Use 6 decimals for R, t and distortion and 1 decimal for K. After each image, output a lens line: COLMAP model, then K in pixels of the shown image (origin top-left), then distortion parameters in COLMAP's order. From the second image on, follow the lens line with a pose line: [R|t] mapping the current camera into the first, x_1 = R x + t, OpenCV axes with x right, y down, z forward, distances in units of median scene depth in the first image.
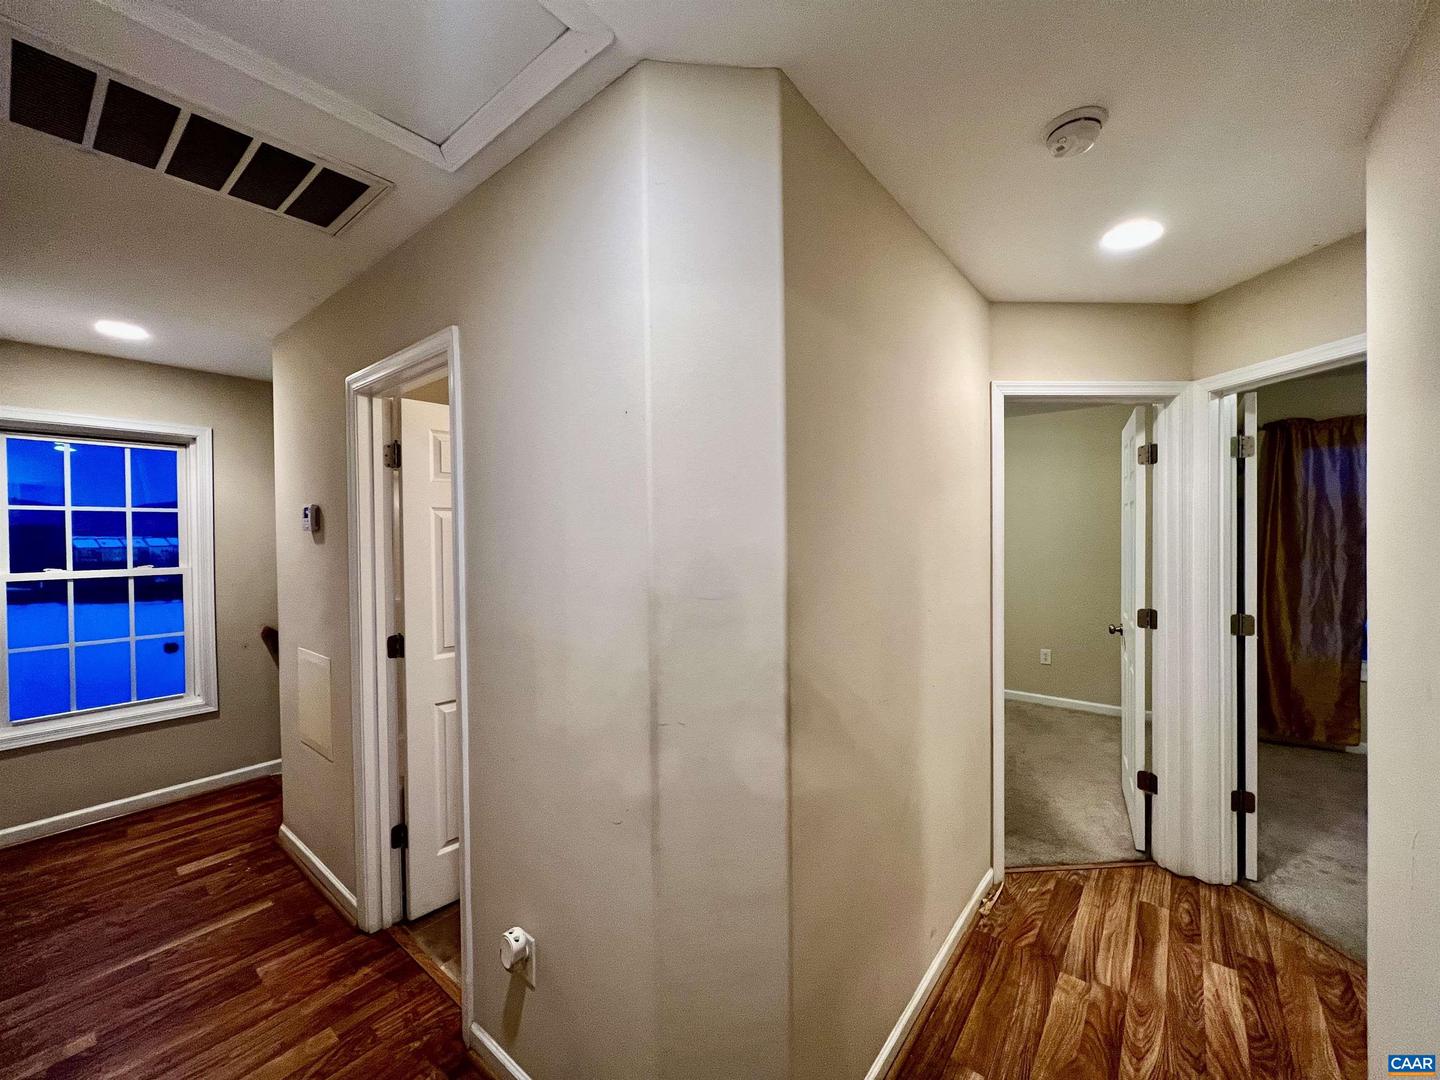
lens RADIAL K [[581.1, 0, 725.7], [0, 581.1, 542.6], [0, 0, 1]] dist [-0.000548, 0.000161]
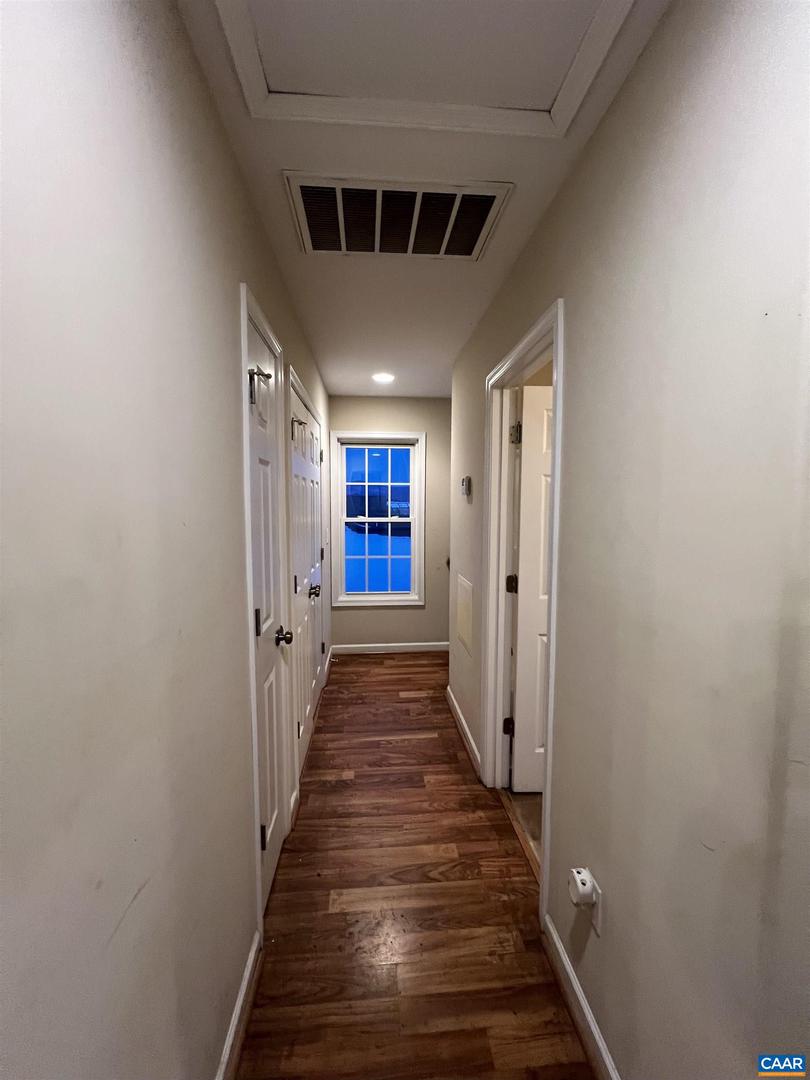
lens RADIAL K [[432.8, 0, 403.6], [0, 432.8, 539.2], [0, 0, 1]] dist [0.001838, 0.001305]
pose [[0.680957, 0.070029, -0.728967, -0.036630], [-0.018743, 0.996758, 0.078246, 0.008759], [0.732083, -0.039620, 0.680062, 0.171809]]
